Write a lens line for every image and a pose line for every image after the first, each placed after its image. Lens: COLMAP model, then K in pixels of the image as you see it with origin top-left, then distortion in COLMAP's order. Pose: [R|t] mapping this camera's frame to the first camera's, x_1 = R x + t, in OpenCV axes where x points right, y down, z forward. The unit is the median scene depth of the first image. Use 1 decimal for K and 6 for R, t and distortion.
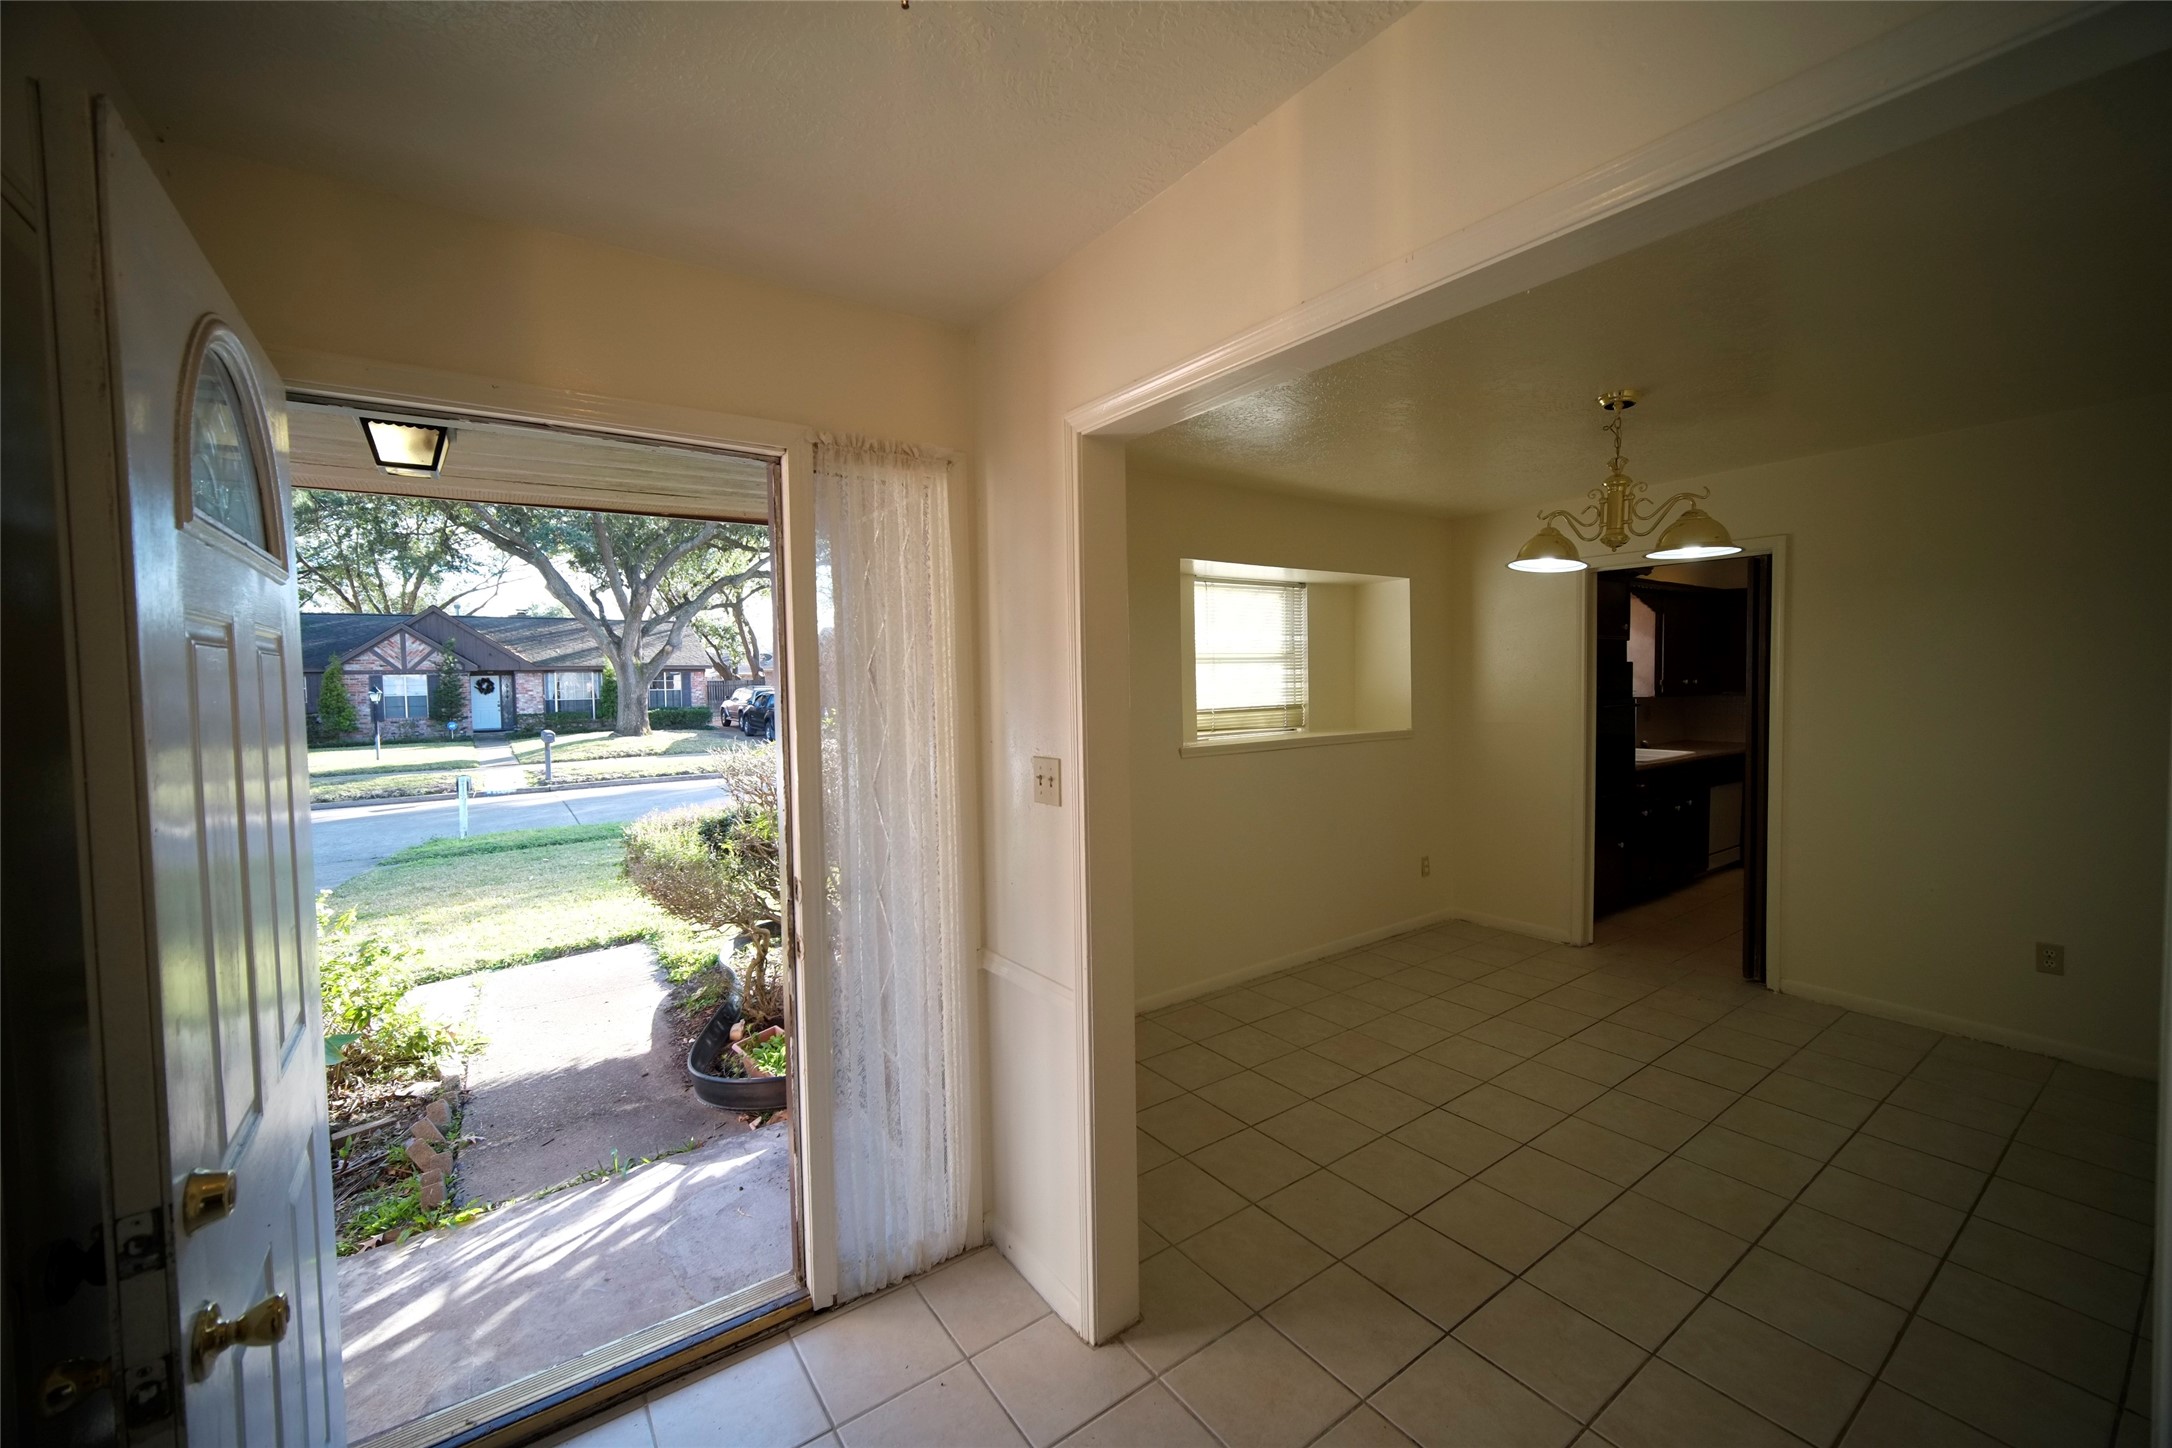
lens RADIAL K [[853.6, 0, 1086.0], [0, 853.6, 724.0], [0, 0, 1]] dist [-0.000650, -0.000539]
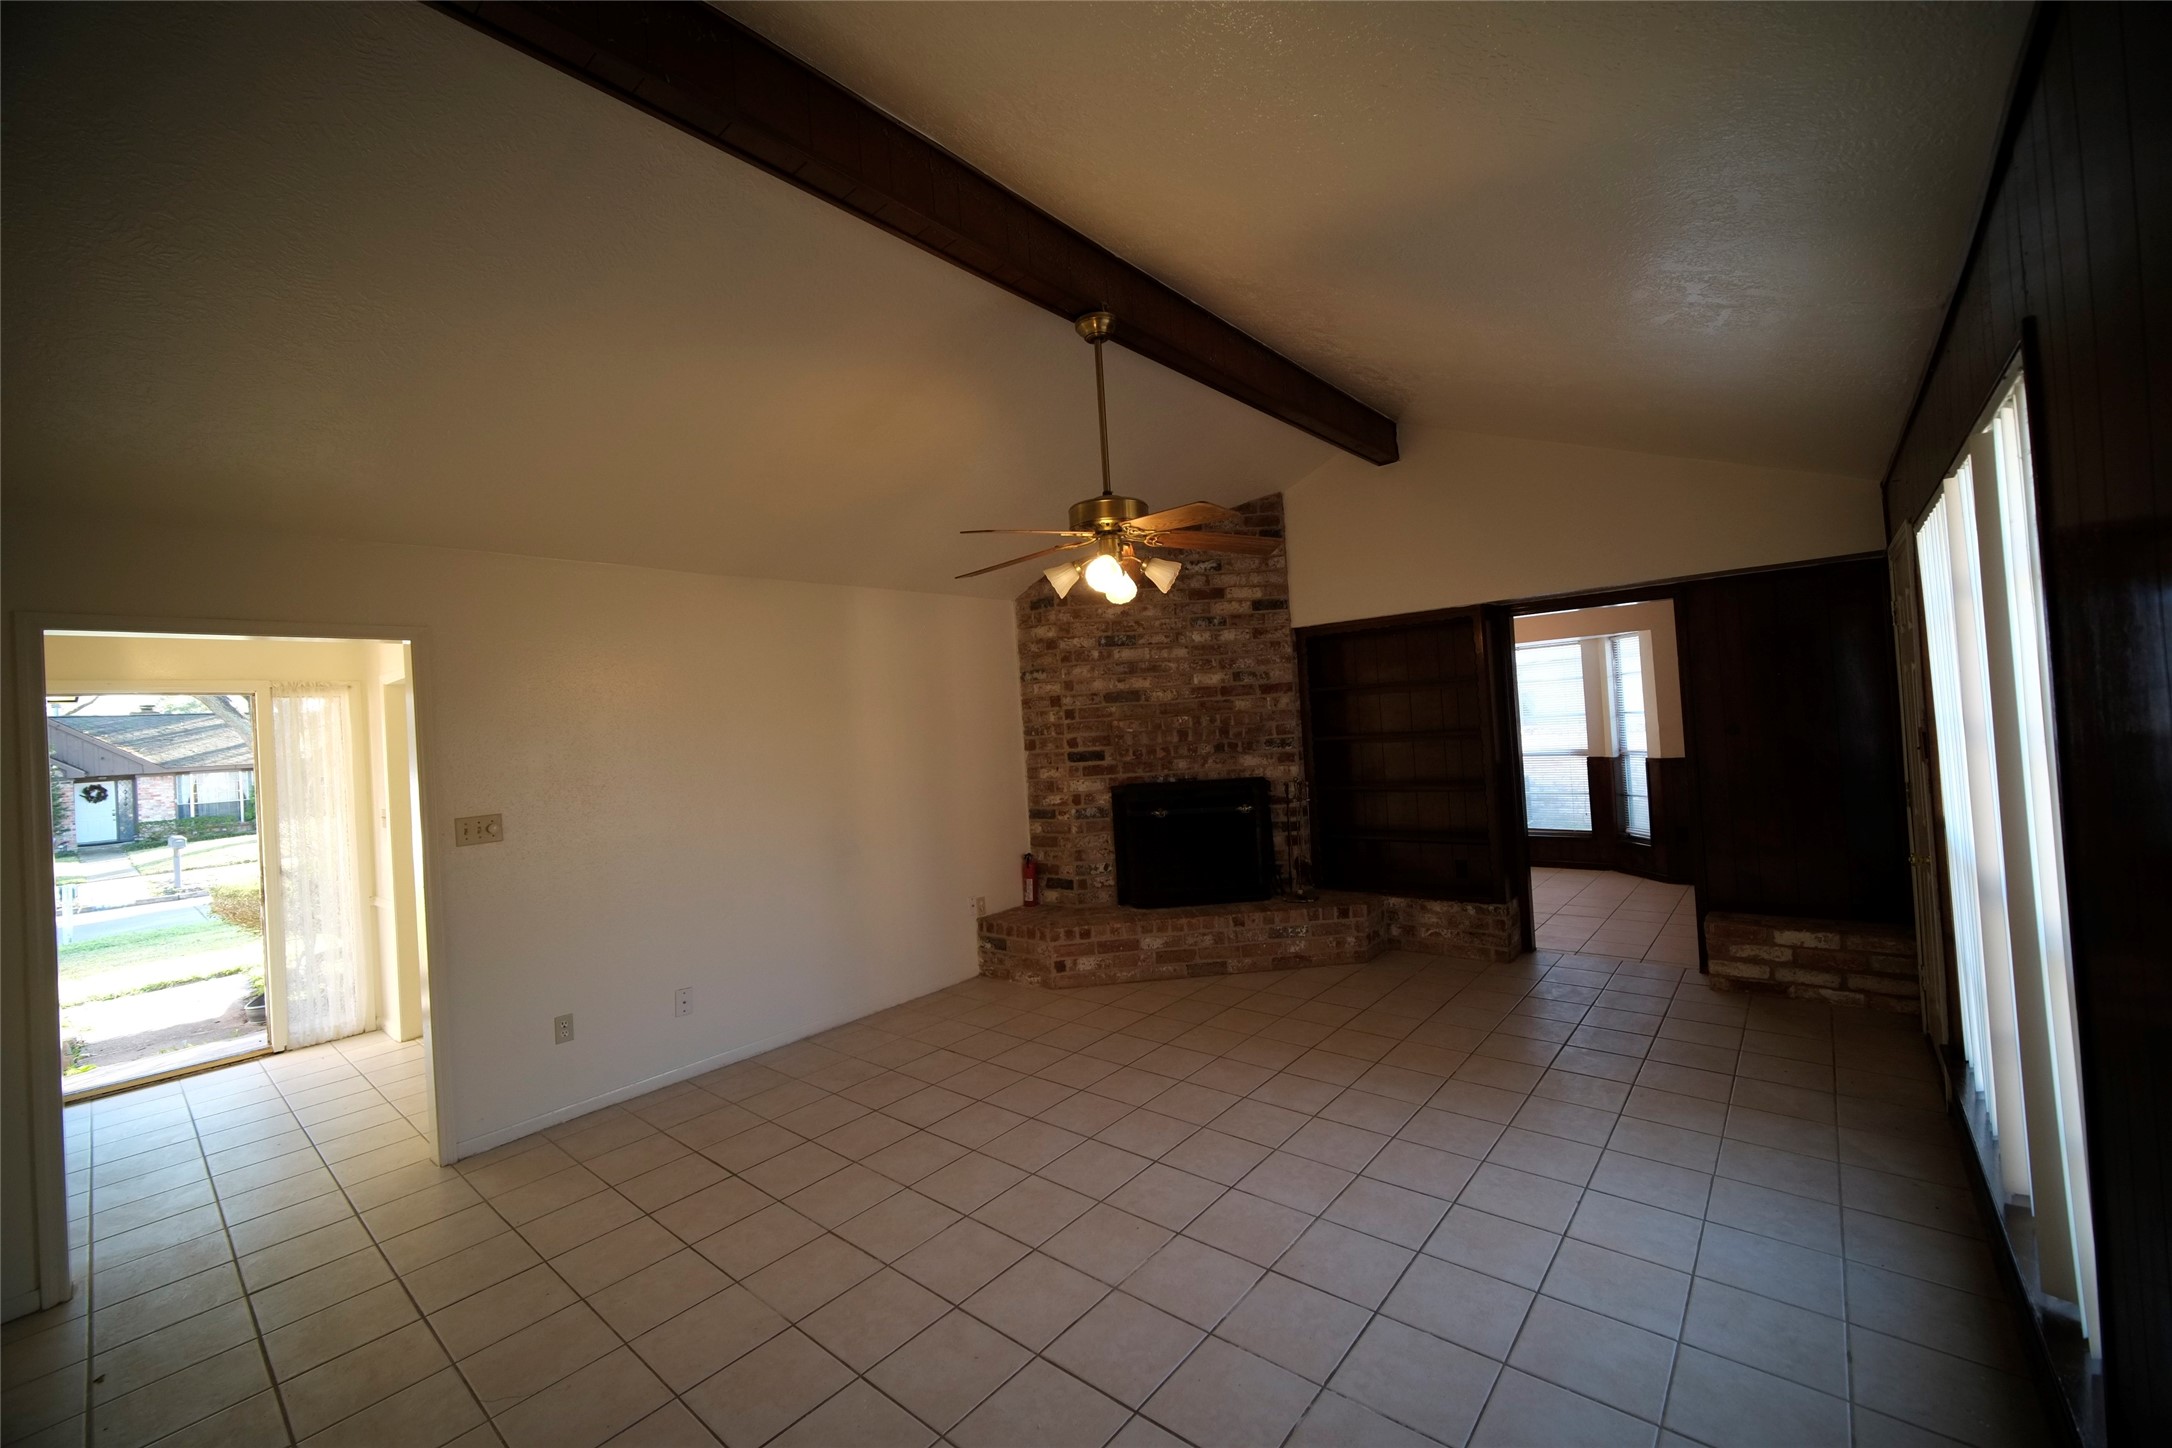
lens RADIAL K [[853.6, 0, 1086.0], [0, 853.6, 724.0], [0, 0, 1]] dist [-0.000650, -0.000539]
pose [[0.967985, -0.045276, 0.246891, 0.092951], [0.062854, 0.995982, -0.063786, 0.005562], [-0.243011, 0.077262, 0.966942, -0.133887]]
